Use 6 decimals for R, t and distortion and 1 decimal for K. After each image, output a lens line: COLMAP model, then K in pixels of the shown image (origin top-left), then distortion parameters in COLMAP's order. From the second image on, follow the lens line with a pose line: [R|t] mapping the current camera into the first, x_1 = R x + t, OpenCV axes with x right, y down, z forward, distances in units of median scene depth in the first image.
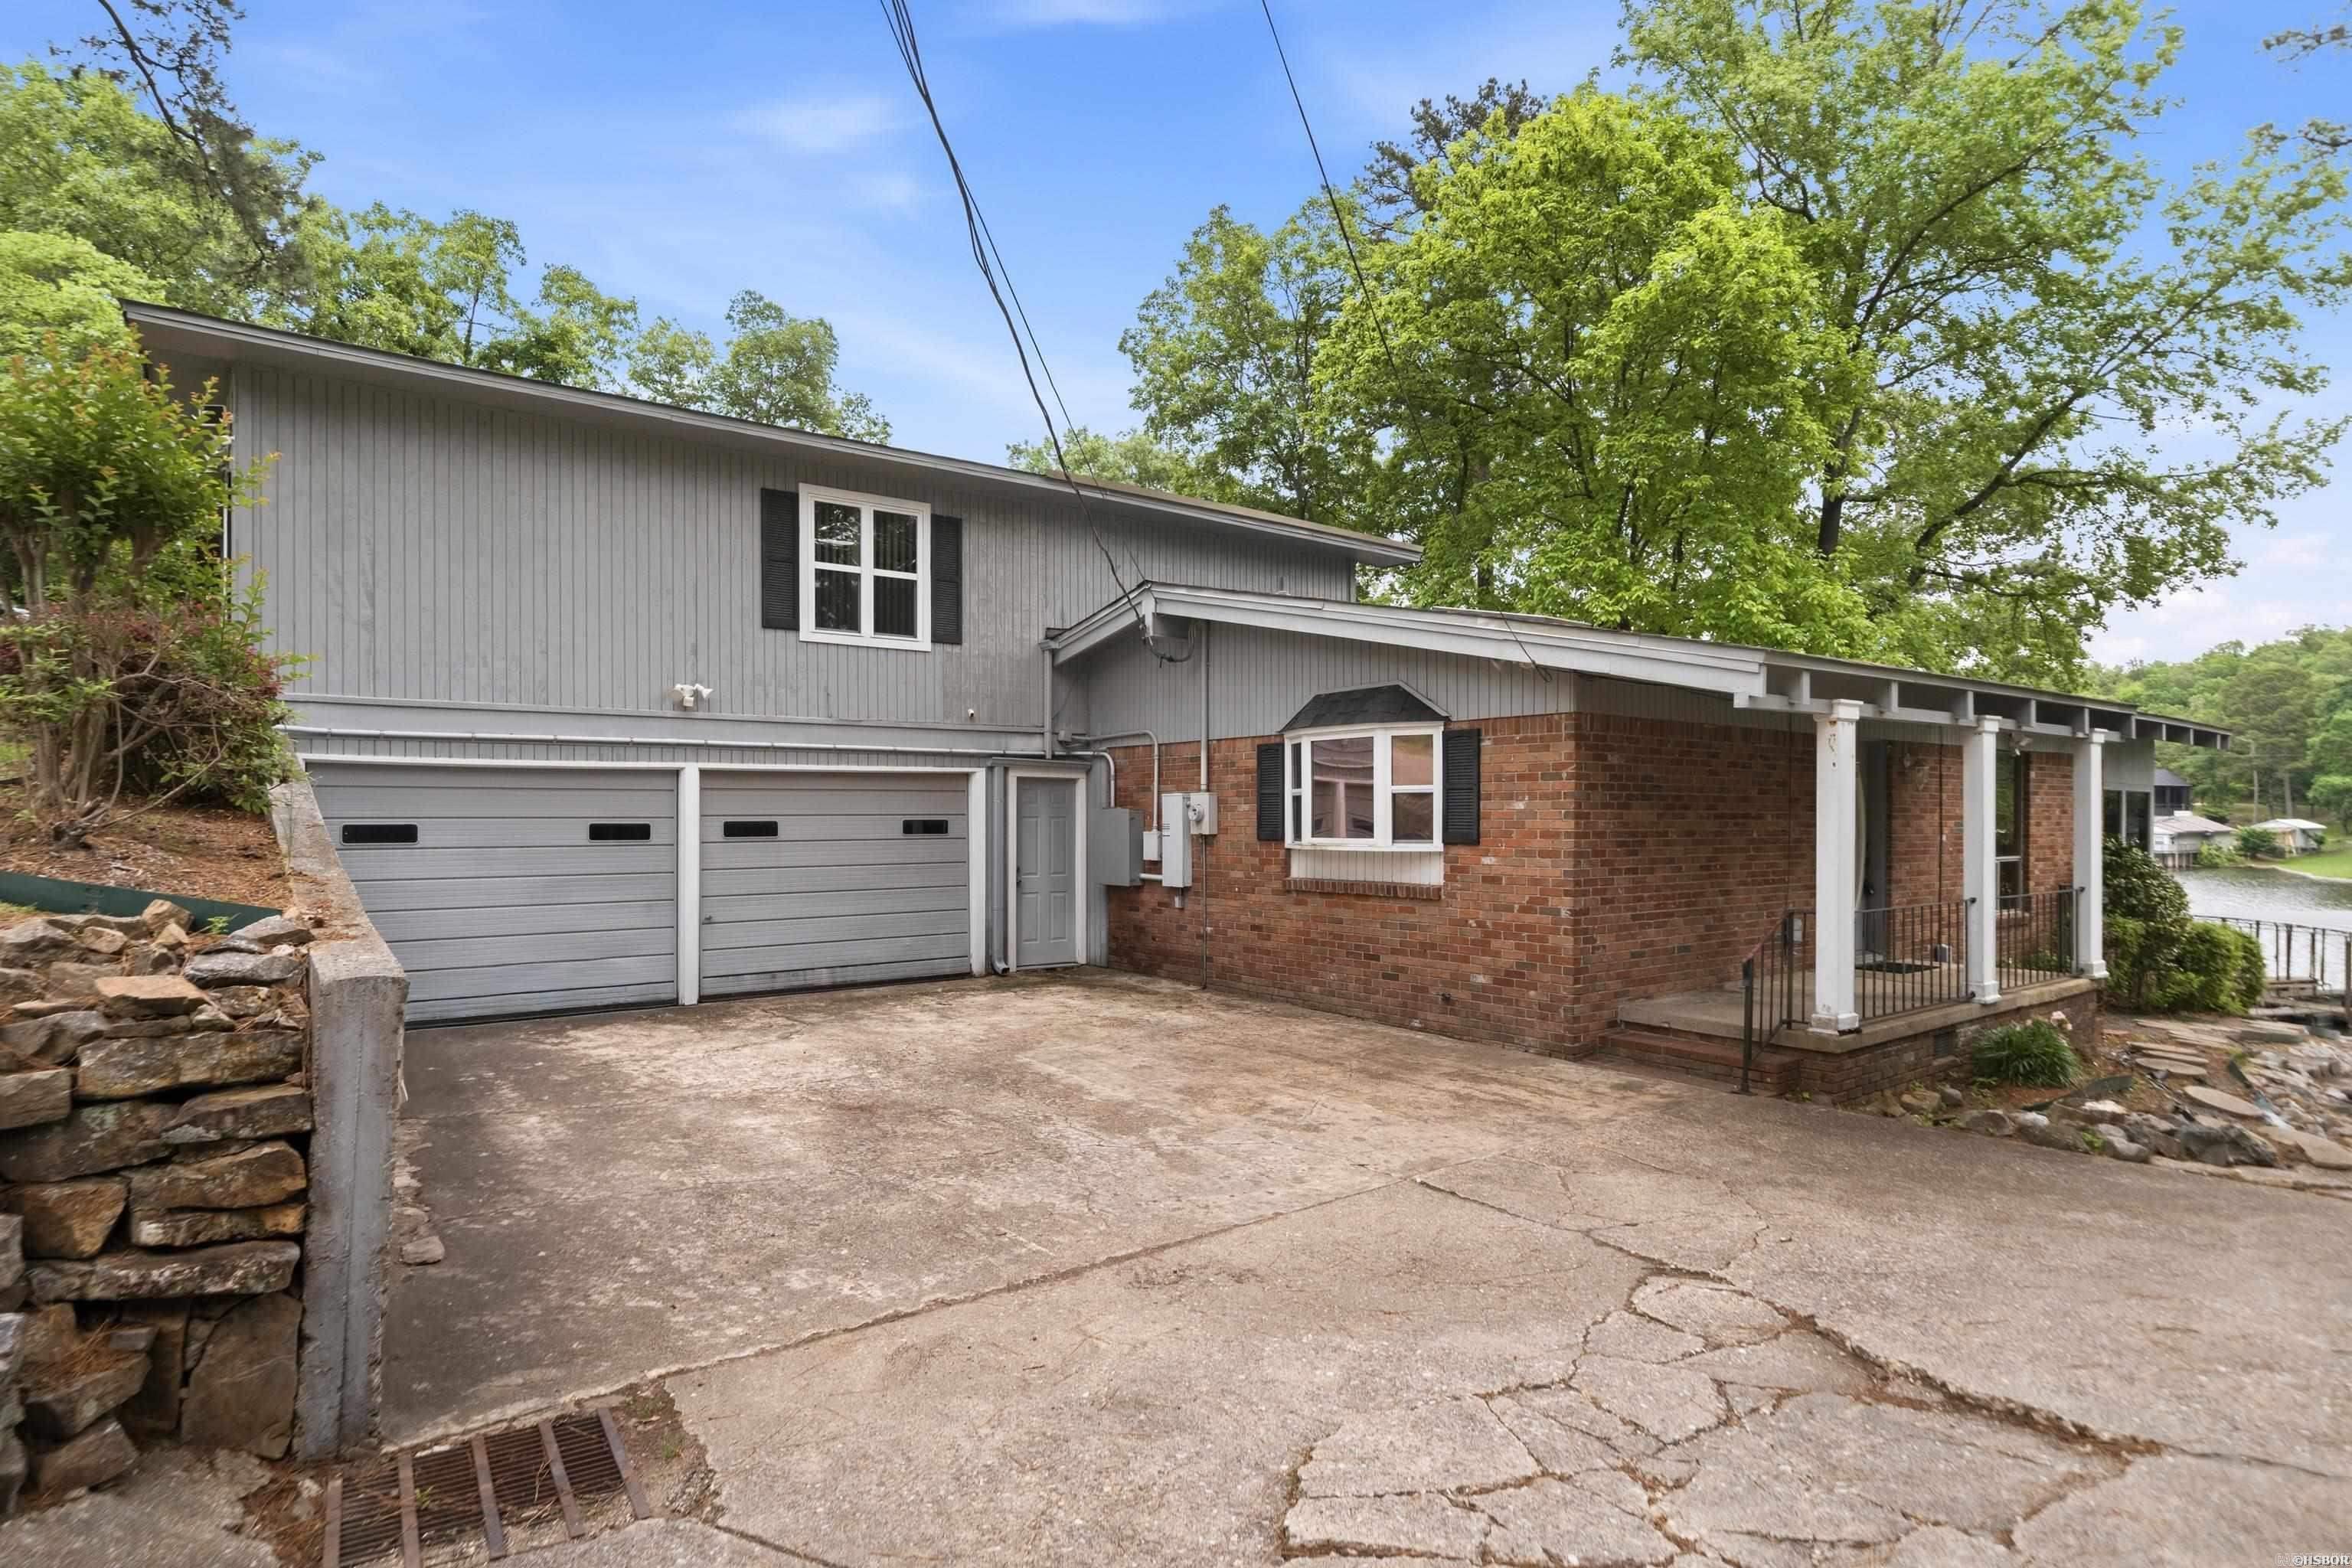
lens RADIAL K [[1262.1, 0, 1195.2], [0, 1262.1, 829.3], [0, 0, 1]] dist [-0.000595, -0.001252]
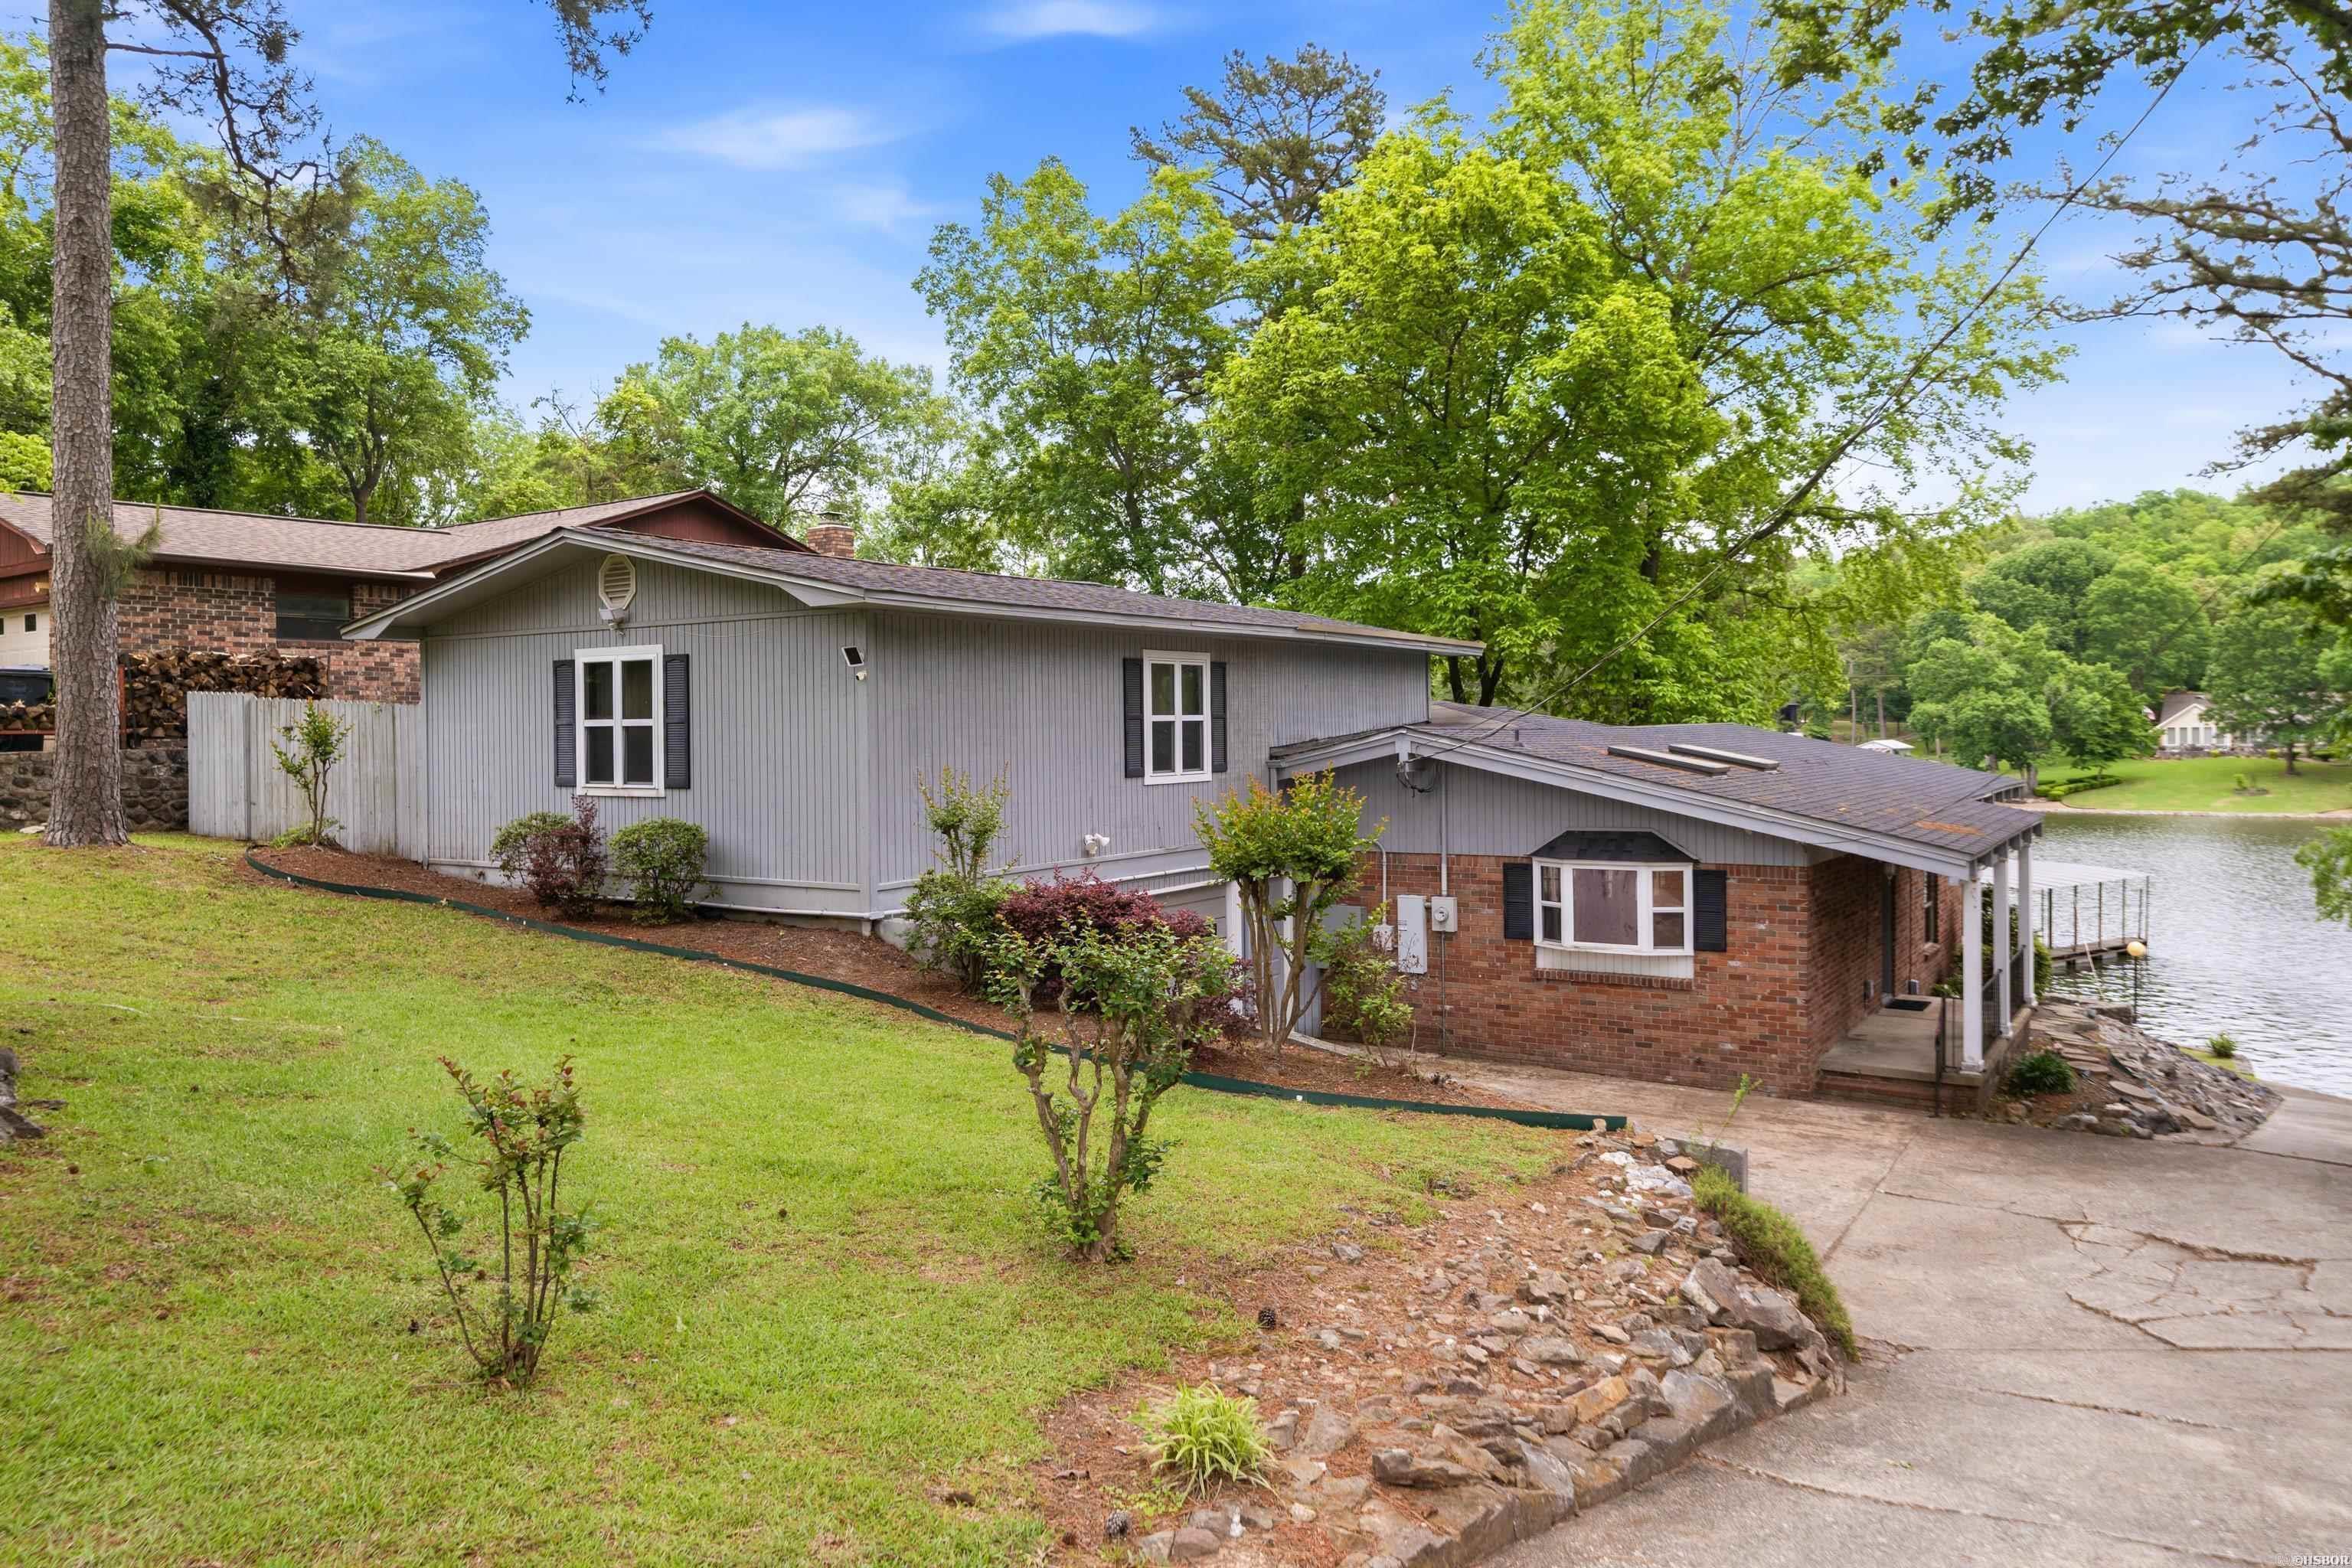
lens RADIAL K [[1624.1, 0, 1220.2], [0, 1624.1, 755.7], [0, 0, 1]] dist [0.003562, -0.000815]
pose [[0.942120, -0.015464, 0.334919, -0.745229], [0.013252, 0.999873, 0.008889, -0.188320], [-0.335013, -0.003936, 0.942205, -0.430281]]
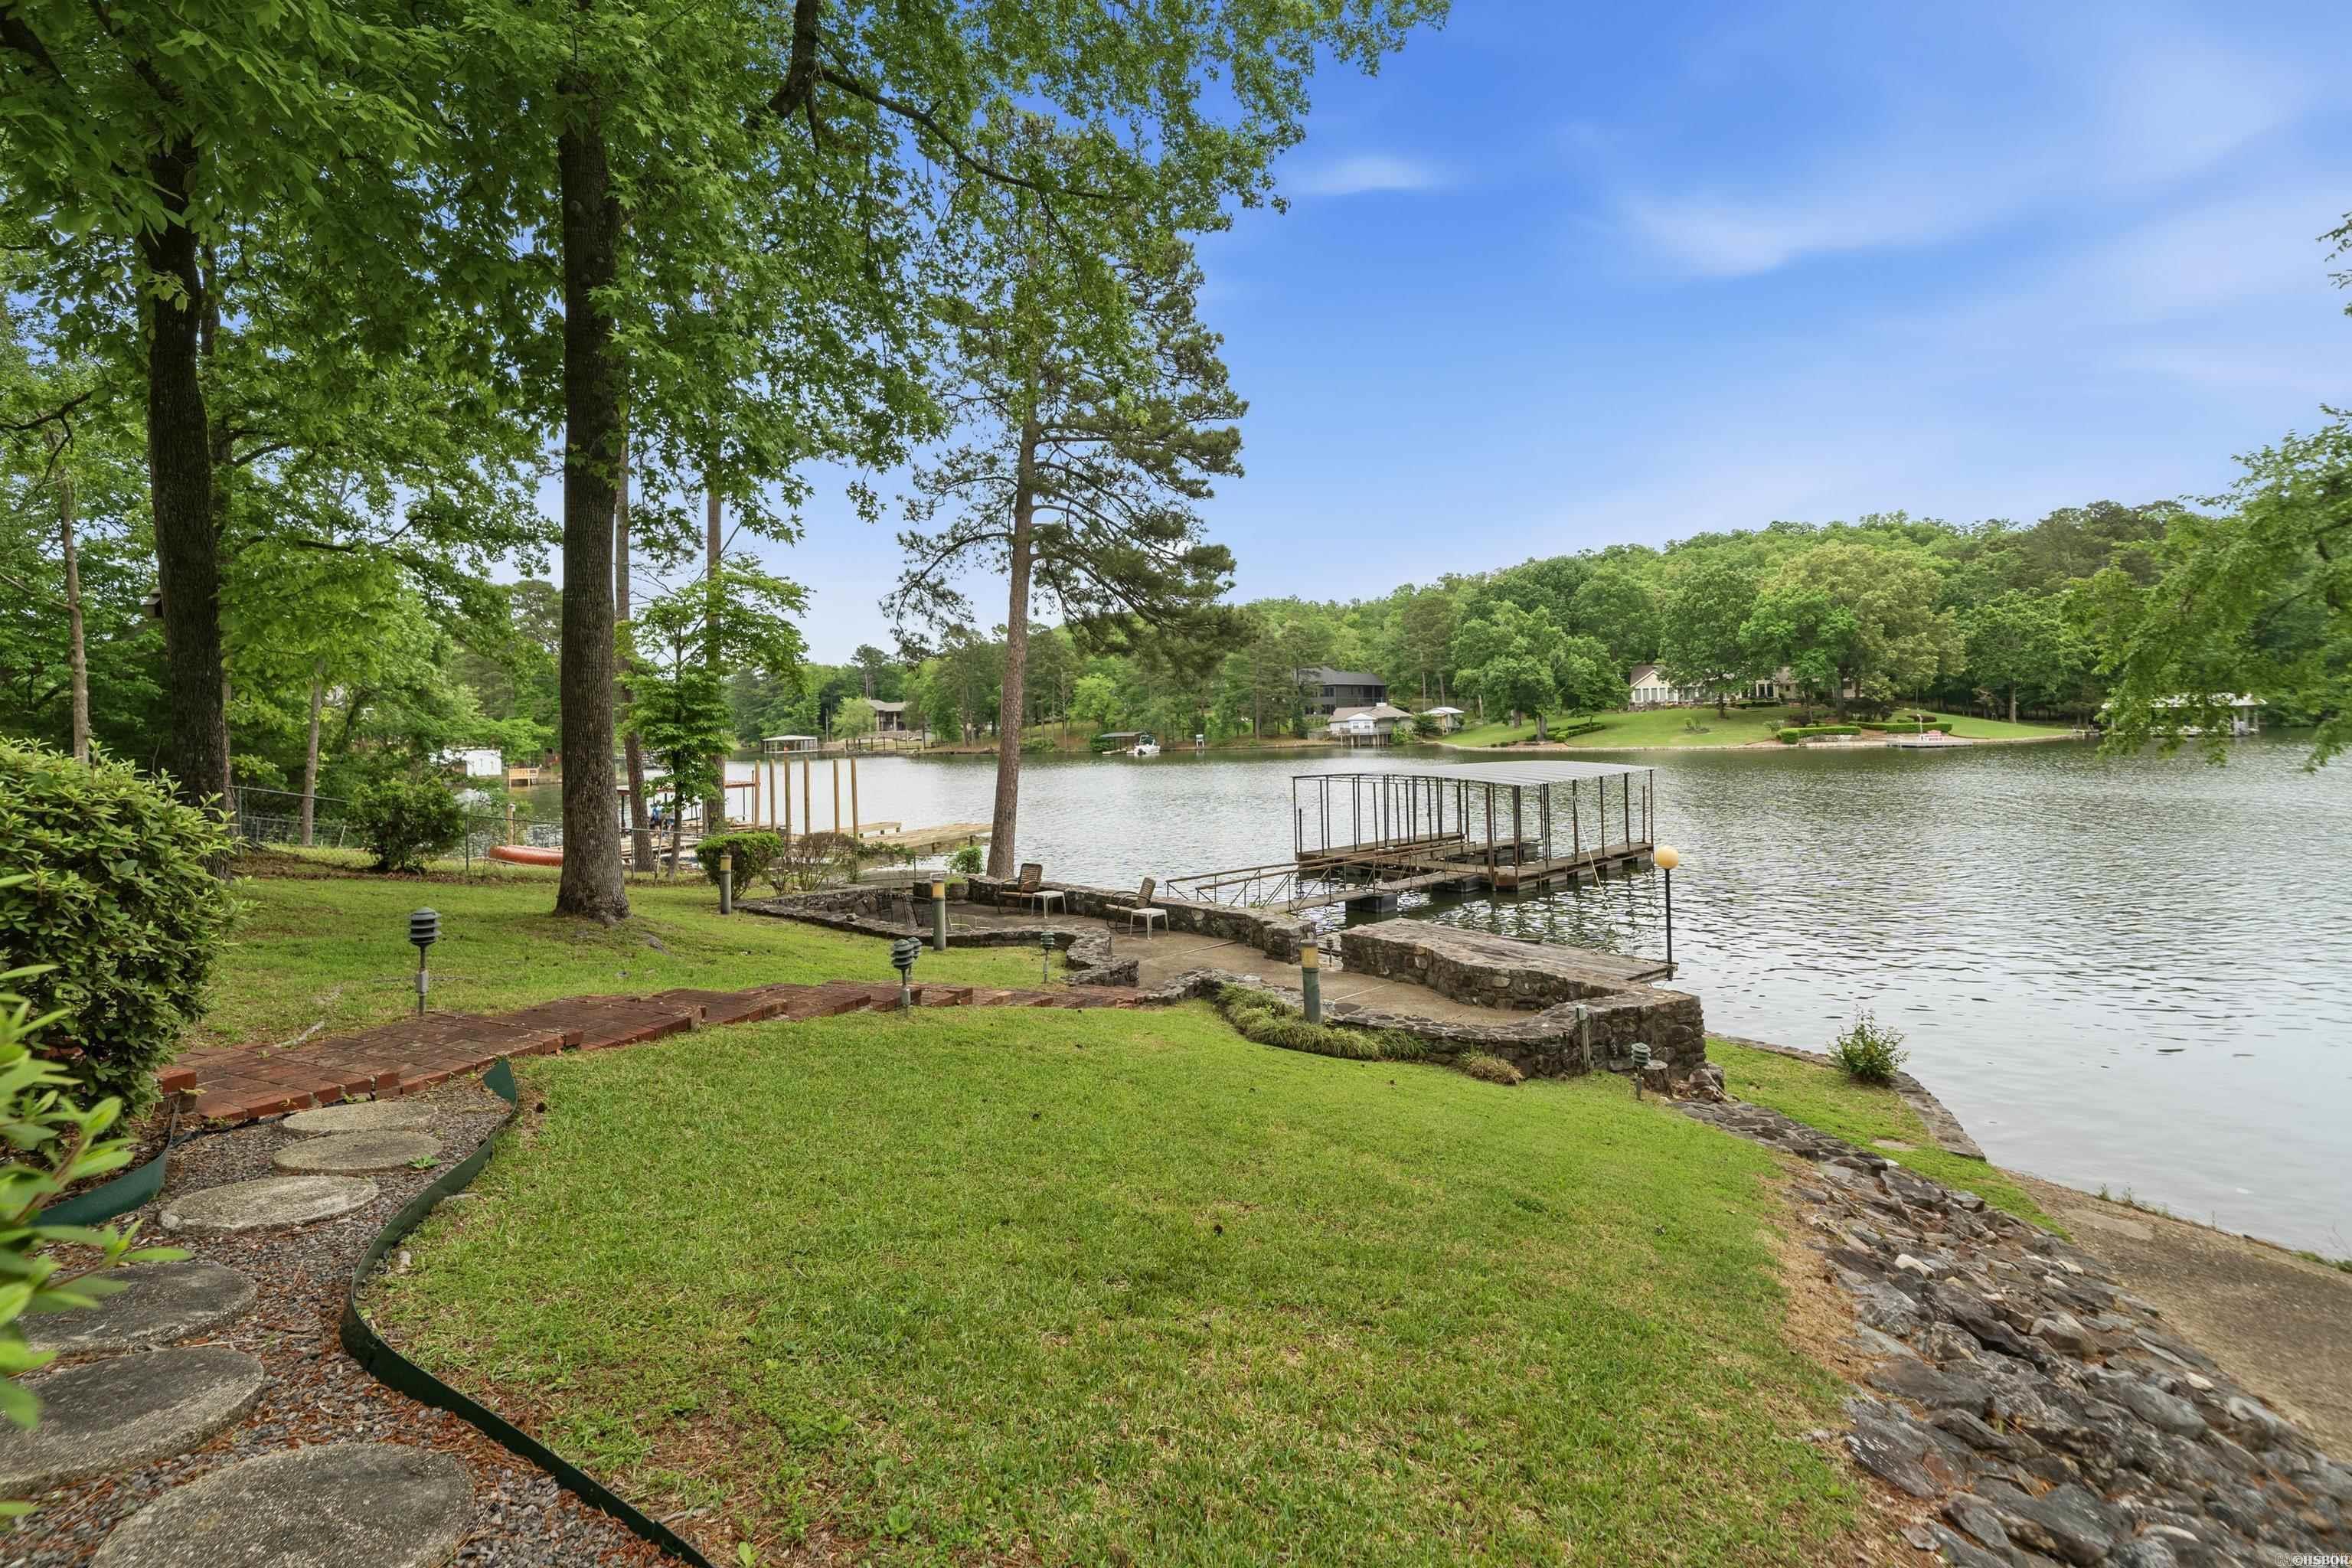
lens RADIAL K [[1073.1, 0, 1225.7], [0, 1073.1, 701.1], [0, 0, 1]] dist [0.003509, -0.000010]
pose [[0.871037, -0.017113, 0.490919, 1.277898], [0.035085, 0.999008, -0.027426, 0.126819], [-0.489962, 0.041113, 0.870774, 1.432043]]
